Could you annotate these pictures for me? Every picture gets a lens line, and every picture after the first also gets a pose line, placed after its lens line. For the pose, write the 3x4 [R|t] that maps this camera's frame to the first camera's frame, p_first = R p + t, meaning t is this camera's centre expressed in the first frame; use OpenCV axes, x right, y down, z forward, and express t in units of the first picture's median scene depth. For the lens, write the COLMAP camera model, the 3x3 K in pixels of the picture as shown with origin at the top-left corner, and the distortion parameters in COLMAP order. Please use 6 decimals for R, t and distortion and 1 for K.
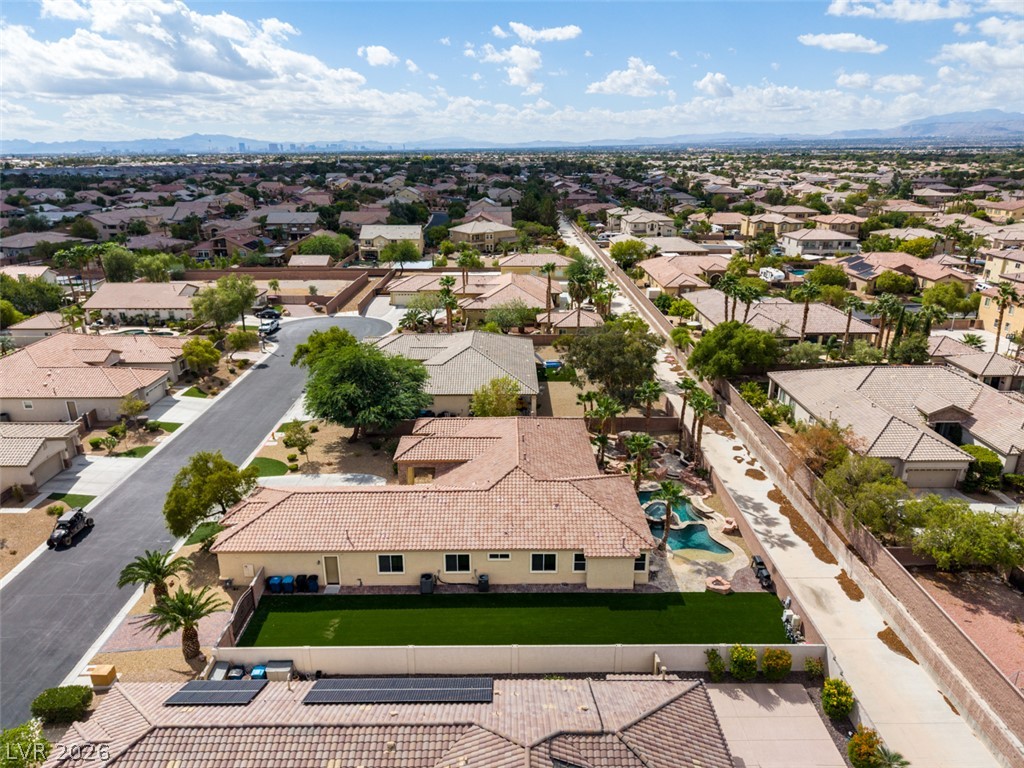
lens RADIAL K [[682.7, 0, 510.7], [0, 682.7, 386.6], [0, 0, 1]] dist [0.042134, -0.043659]
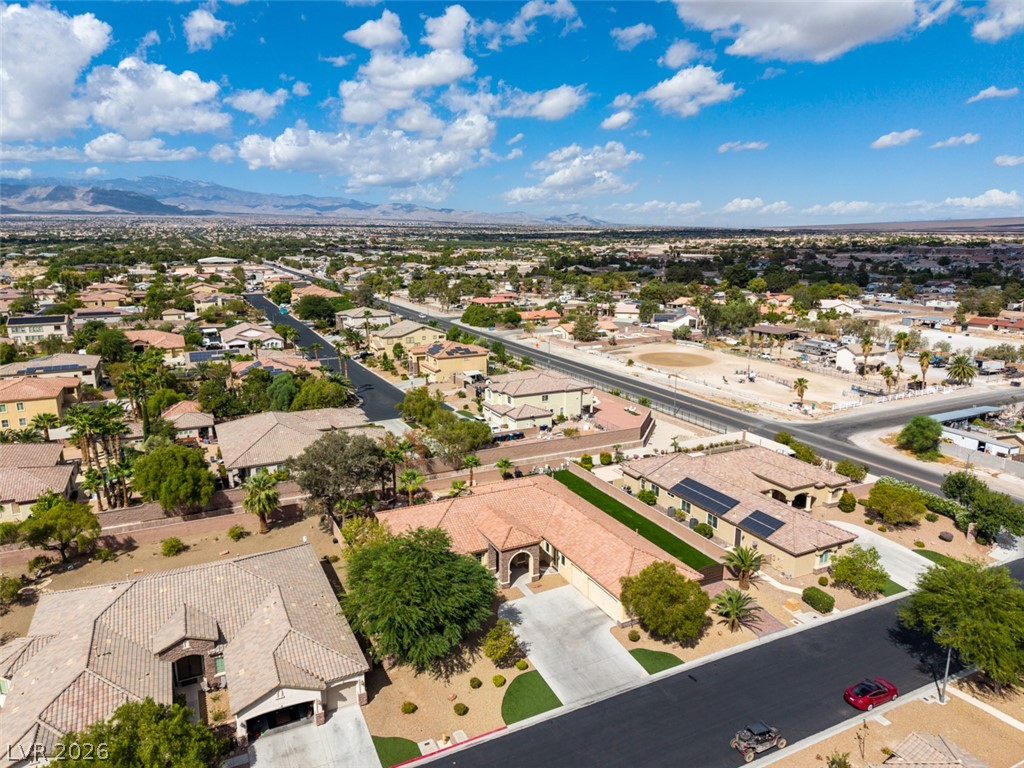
lens RADIAL K [[682.7, 0, 510.7], [0, 682.7, 386.6], [0, 0, 1]] dist [0.042134, -0.043659]
pose [[-0.439083, -0.193223, 0.877423, -1.122703], [0.298033, 0.889978, 0.345131, -0.550707], [-0.847575, 0.413042, -0.333187, 1.309789]]
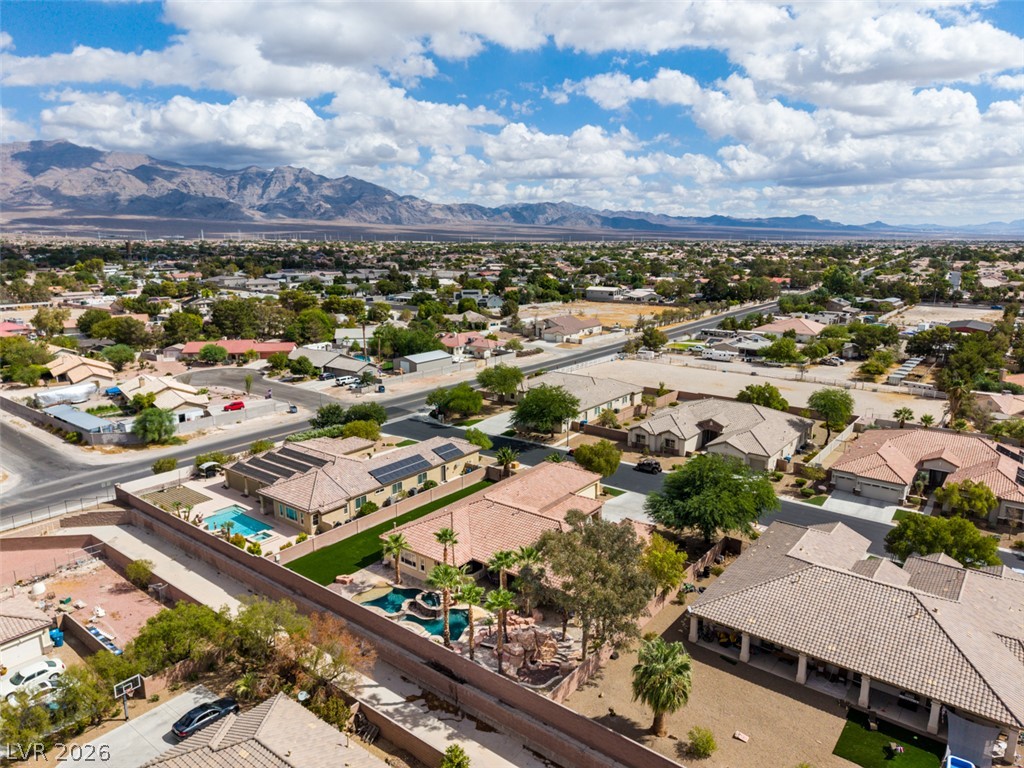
lens RADIAL K [[686.1, 0, 507.7], [0, 686.1, 394.8], [0, 0, 1]] dist [0.069003, -0.085660]
pose [[-0.625220, 0.189961, -0.756977, 0.927235], [-0.250120, 0.869996, 0.424908, -0.629158], [0.739283, 0.454996, -0.496426, 1.486132]]
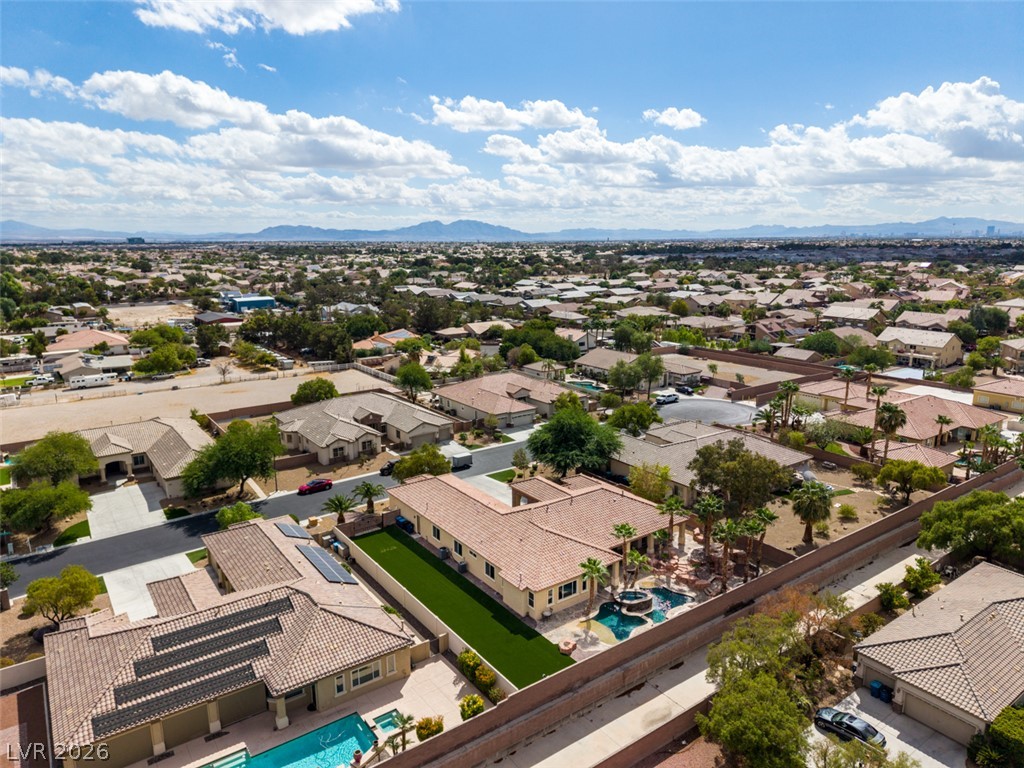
lens RADIAL K [[692.8, 0, 530.7], [0, 692.8, 381.0], [0, 0, 1]] dist [0.039447, -0.046596]
pose [[0.595524, 0.176858, -0.783628, 0.943875], [-0.270656, 0.962607, 0.011565, -0.130750], [0.756371, 0.205206, 0.621123, 0.075043]]
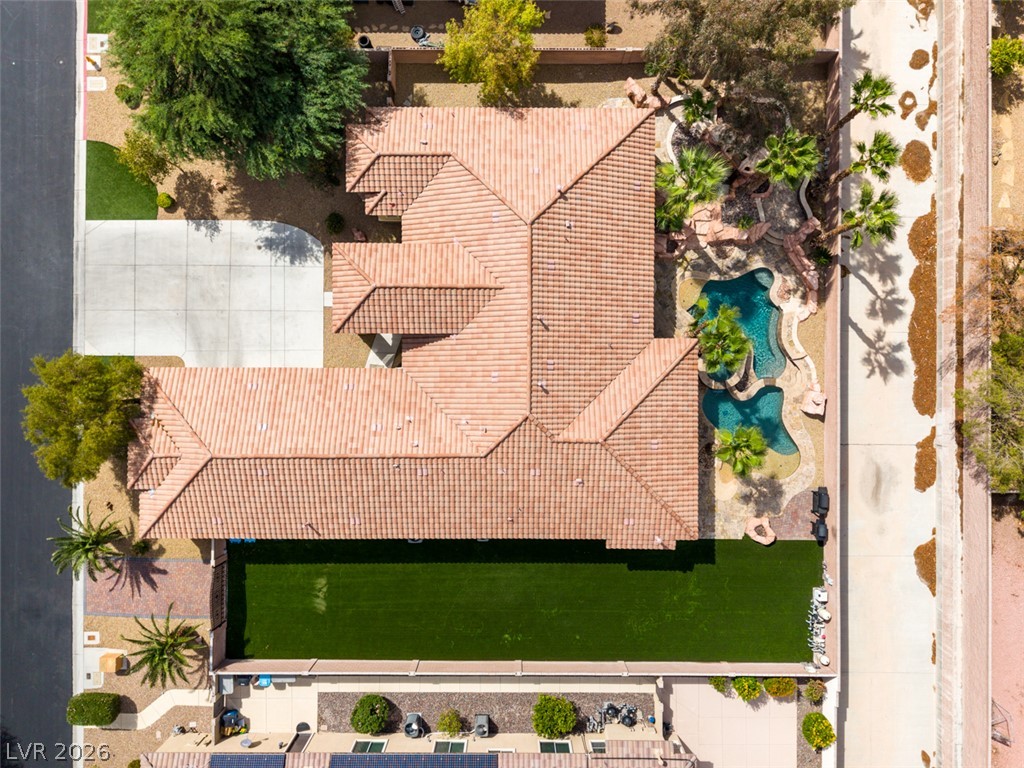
lens RADIAL K [[682.7, 0, 510.7], [0, 682.7, 386.6], [0, 0, 1]] dist [0.042134, -0.043659]
pose [[0.999979, 0.006515, 0.000154, -0.006056], [-0.002317, 0.333304, 0.942817, -0.465914], [0.006091, -0.942797, 0.333312, 0.726290]]
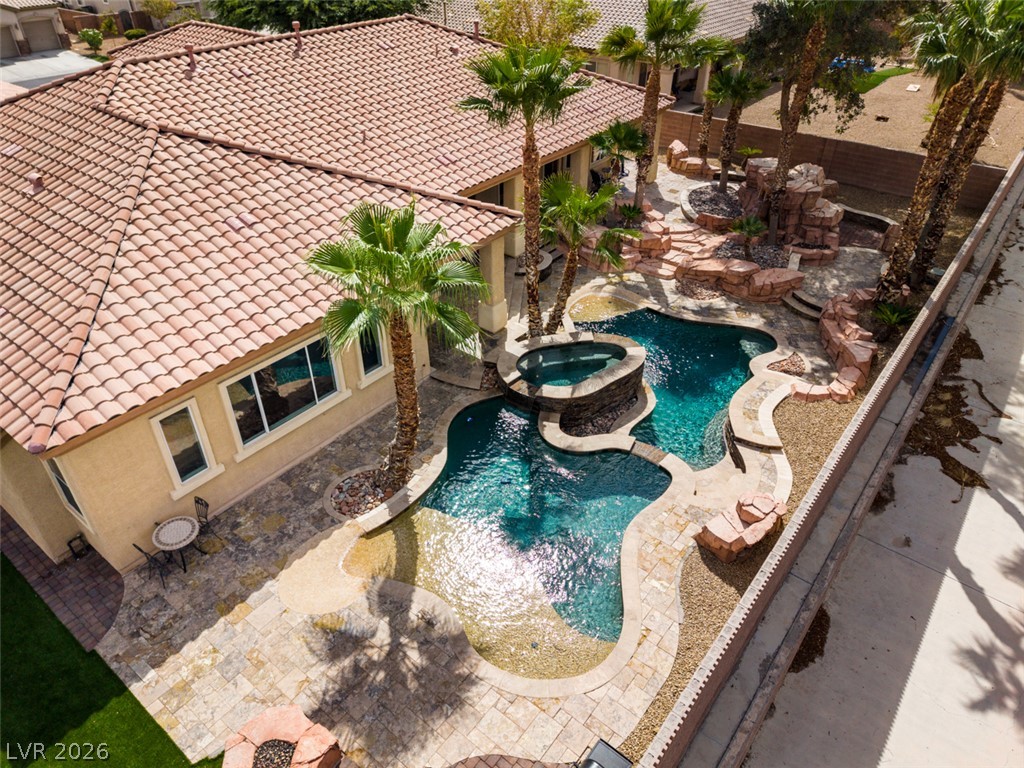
lens RADIAL K [[682.7, 0, 510.7], [0, 682.7, 386.6], [0, 0, 1]] dist [0.042134, -0.043659]
pose [[0.783653, 0.362672, -0.504338, 0.336004], [-0.207174, 0.917982, 0.338213, 0.096682], [0.585634, -0.160556, 0.794515, 0.745203]]
